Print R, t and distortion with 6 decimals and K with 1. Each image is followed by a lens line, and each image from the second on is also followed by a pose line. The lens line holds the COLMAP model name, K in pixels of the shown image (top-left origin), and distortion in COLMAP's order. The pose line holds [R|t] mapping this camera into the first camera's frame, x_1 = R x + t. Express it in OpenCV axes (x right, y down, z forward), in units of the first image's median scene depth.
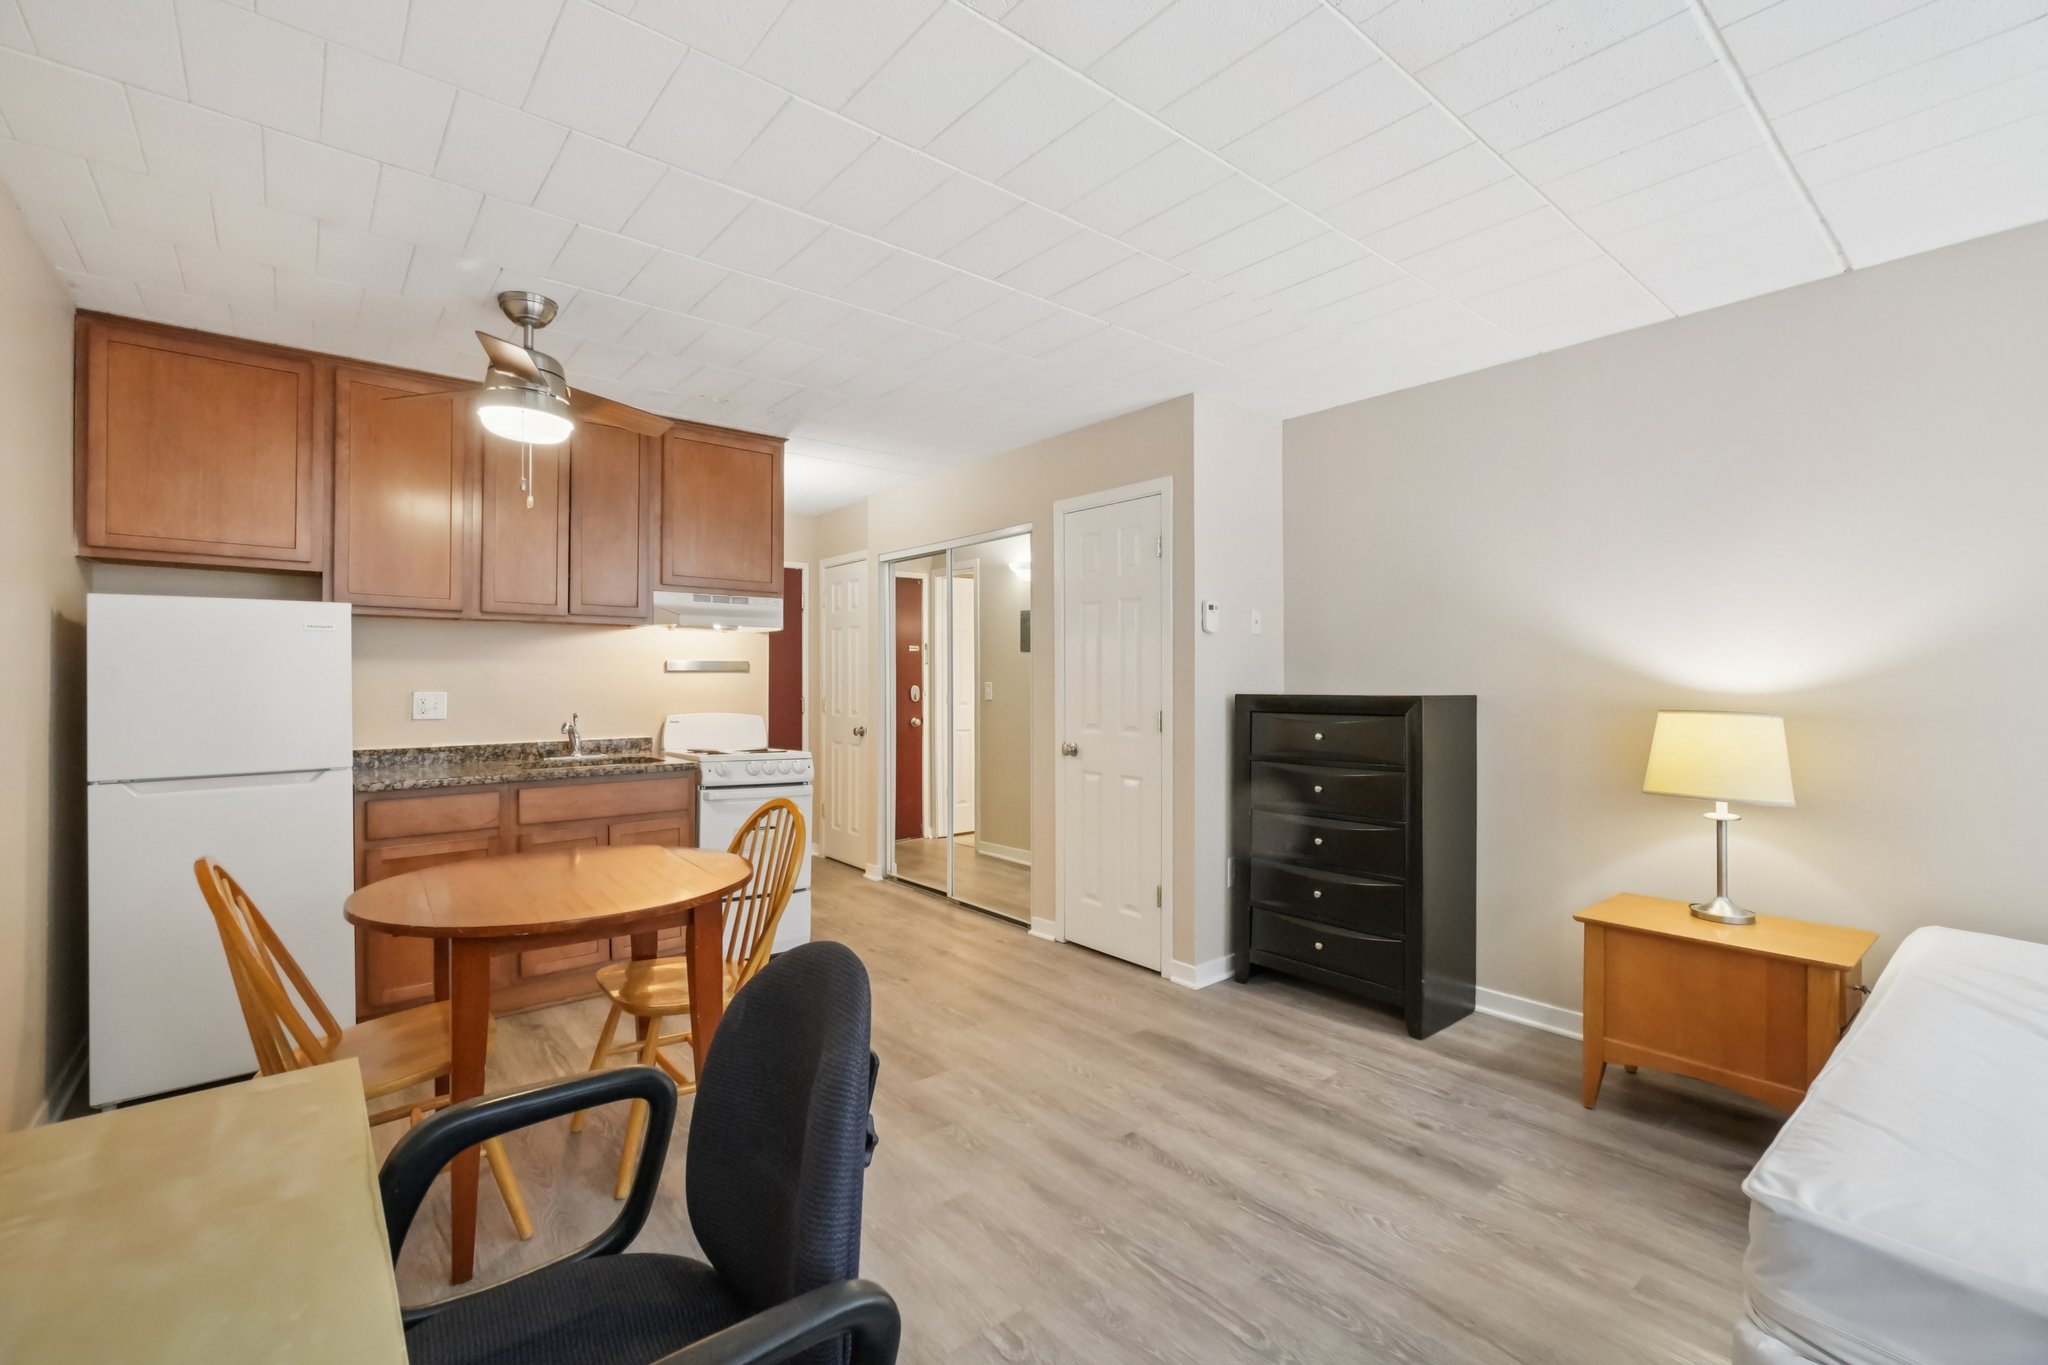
lens RADIAL K [[887.5, 0, 1031.7], [0, 887.5, 676.6], [0, 0, 1]] dist [-0.003424, 0.000255]
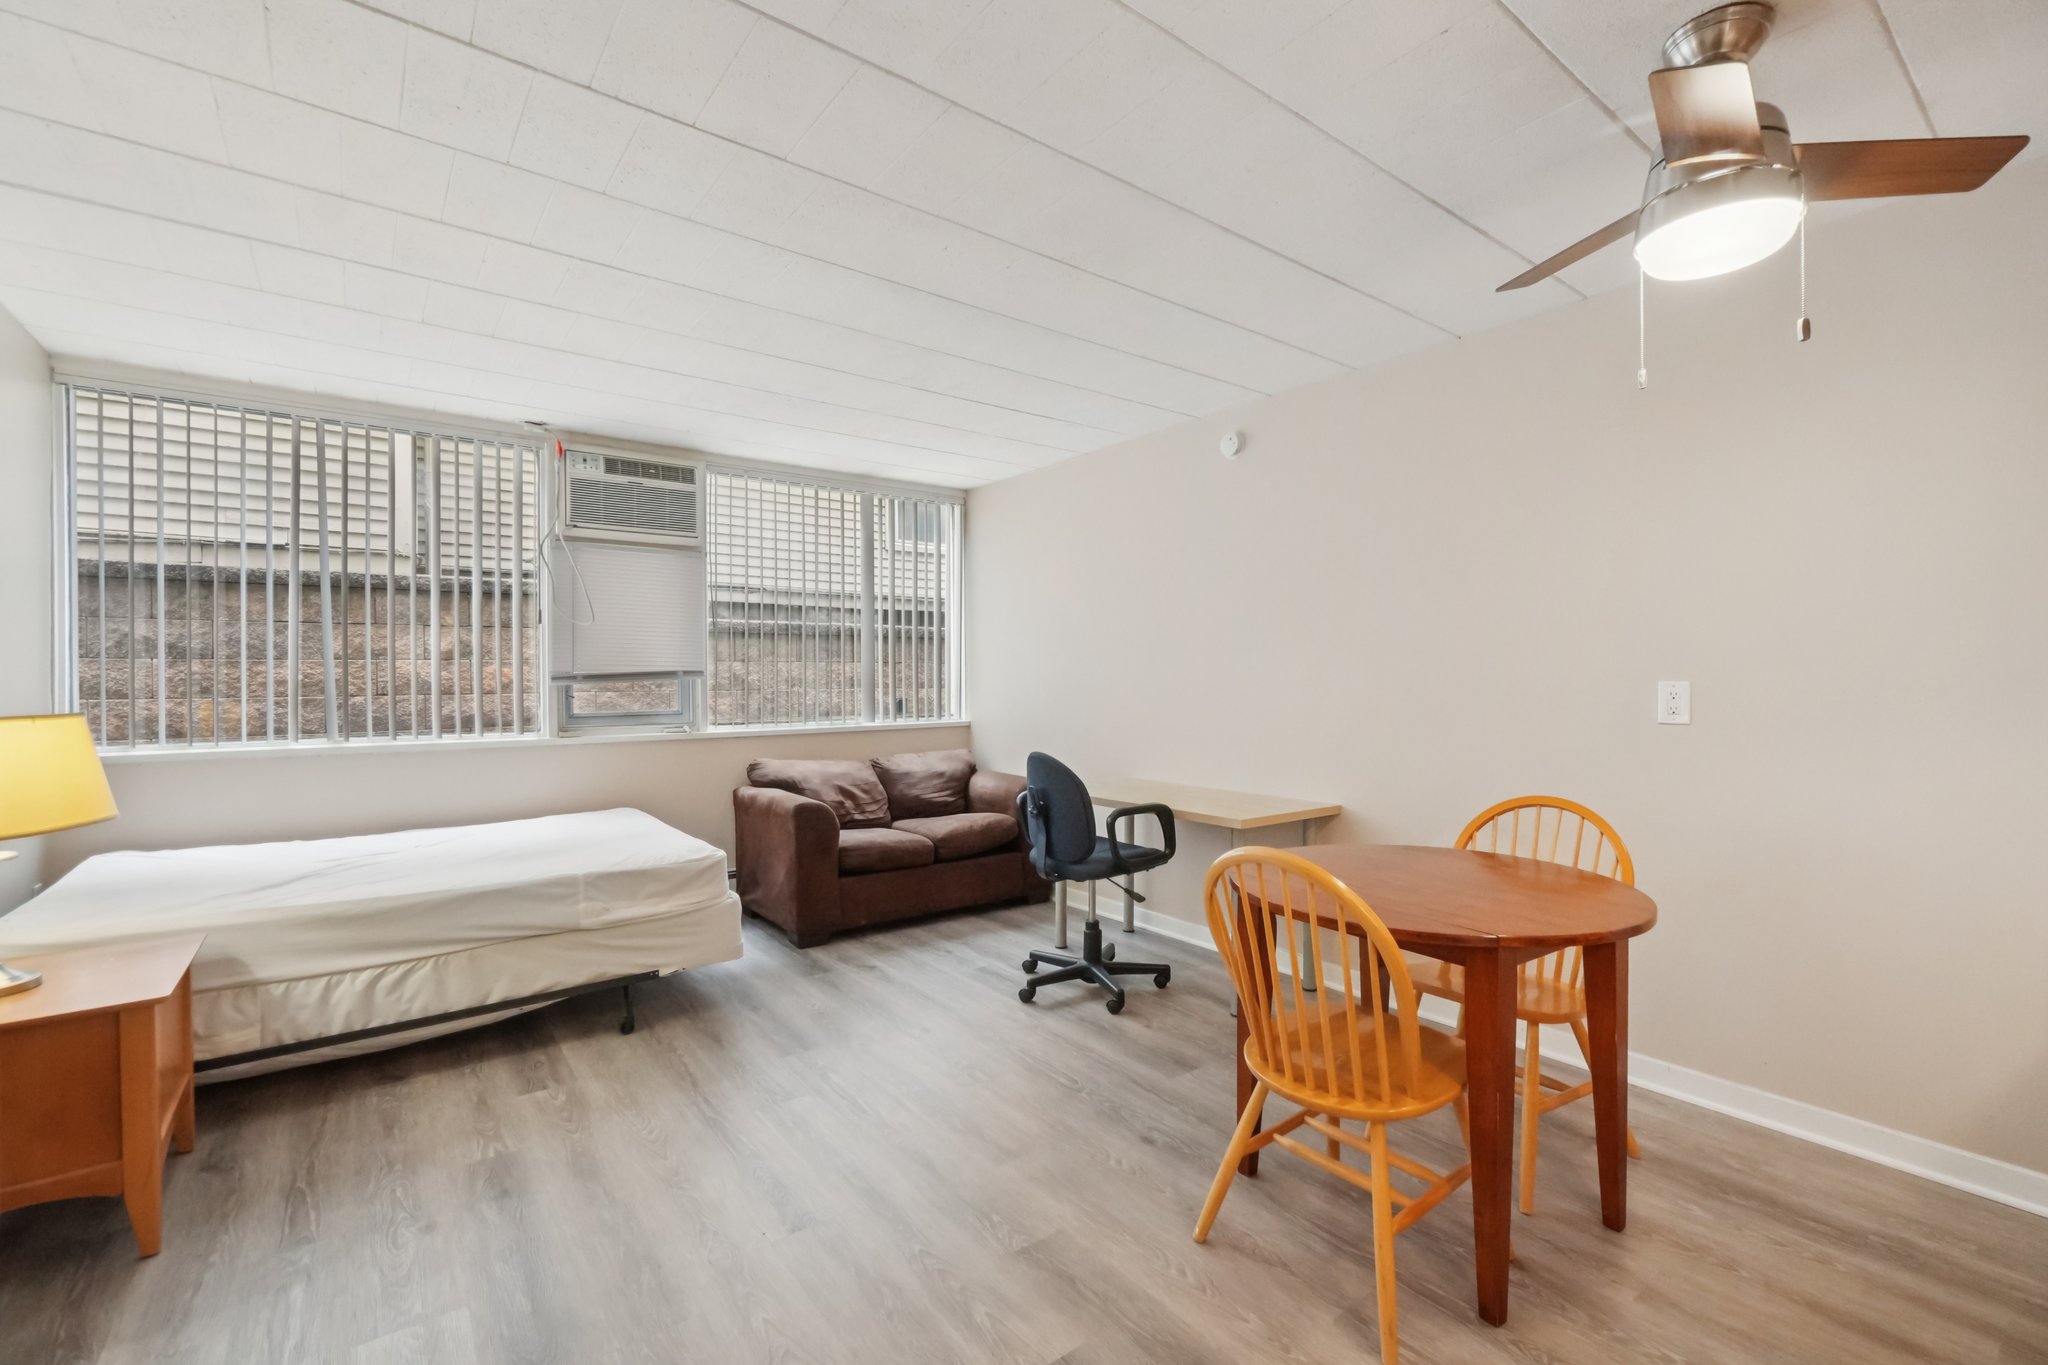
lens RADIAL K [[887.5, 0, 1031.7], [0, 887.5, 676.6], [0, 0, 1]] dist [-0.003424, 0.000255]
pose [[-0.998362, 0.004928, 0.056997, -0.104551], [0.004819, 0.999986, -0.002053, 0.009530], [-0.057006, -0.001775, -0.998372, 1.237989]]
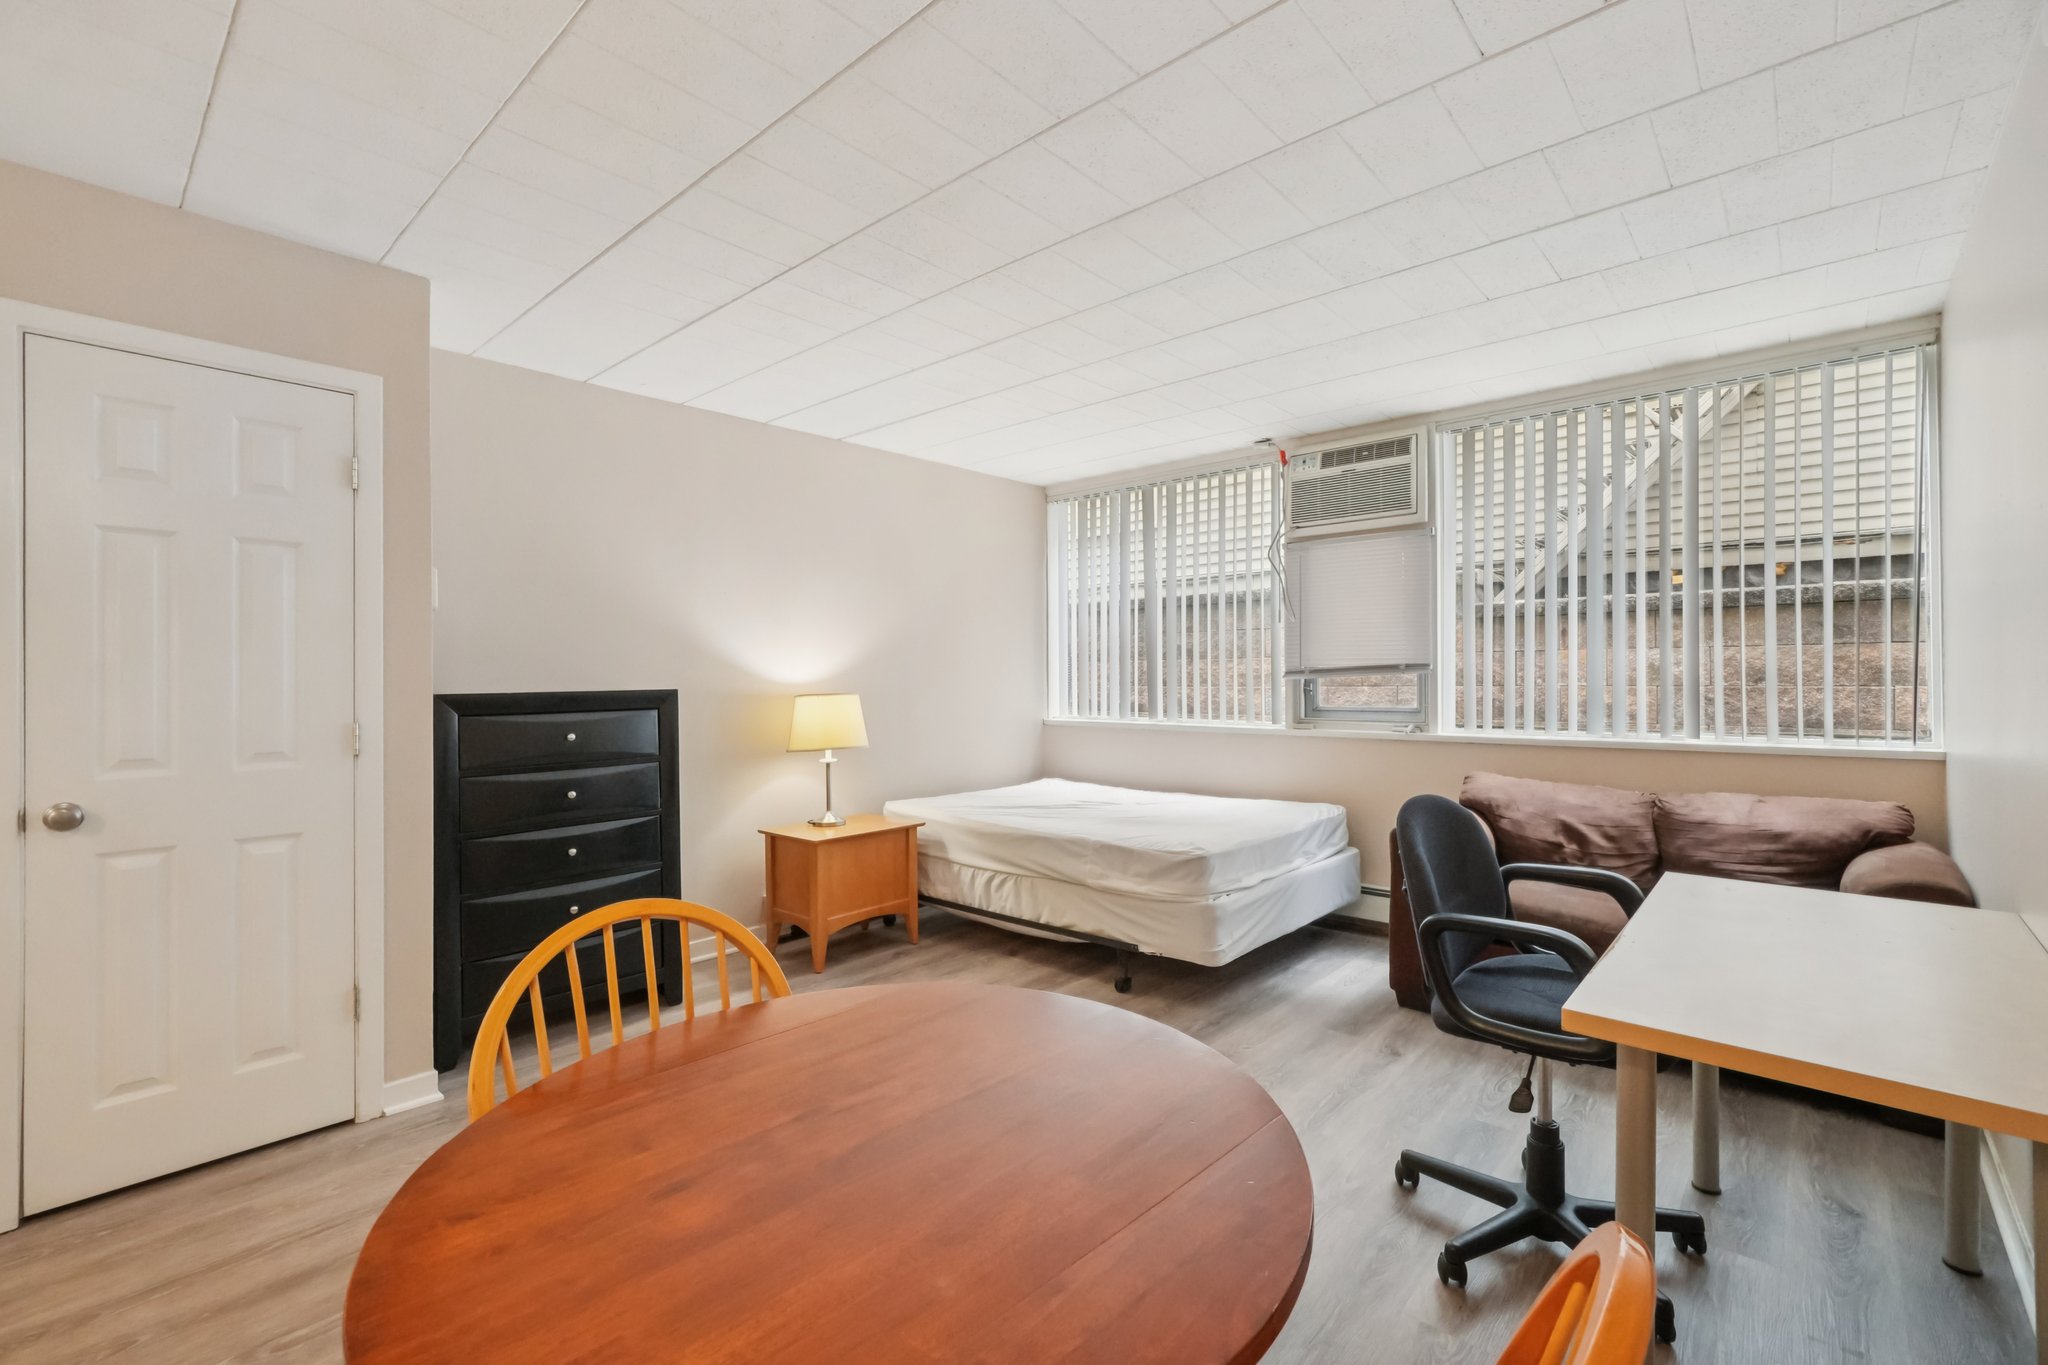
lens RADIAL K [[887.5, 0, 1031.7], [0, 887.5, 676.6], [0, 0, 1]] dist [-0.003424, 0.000255]
pose [[-0.136072, -0.000235, 0.990699, -0.609493], [0.006790, 0.999976, 0.001170, 0.007471], [-0.990676, 0.006886, -0.136067, 0.622006]]
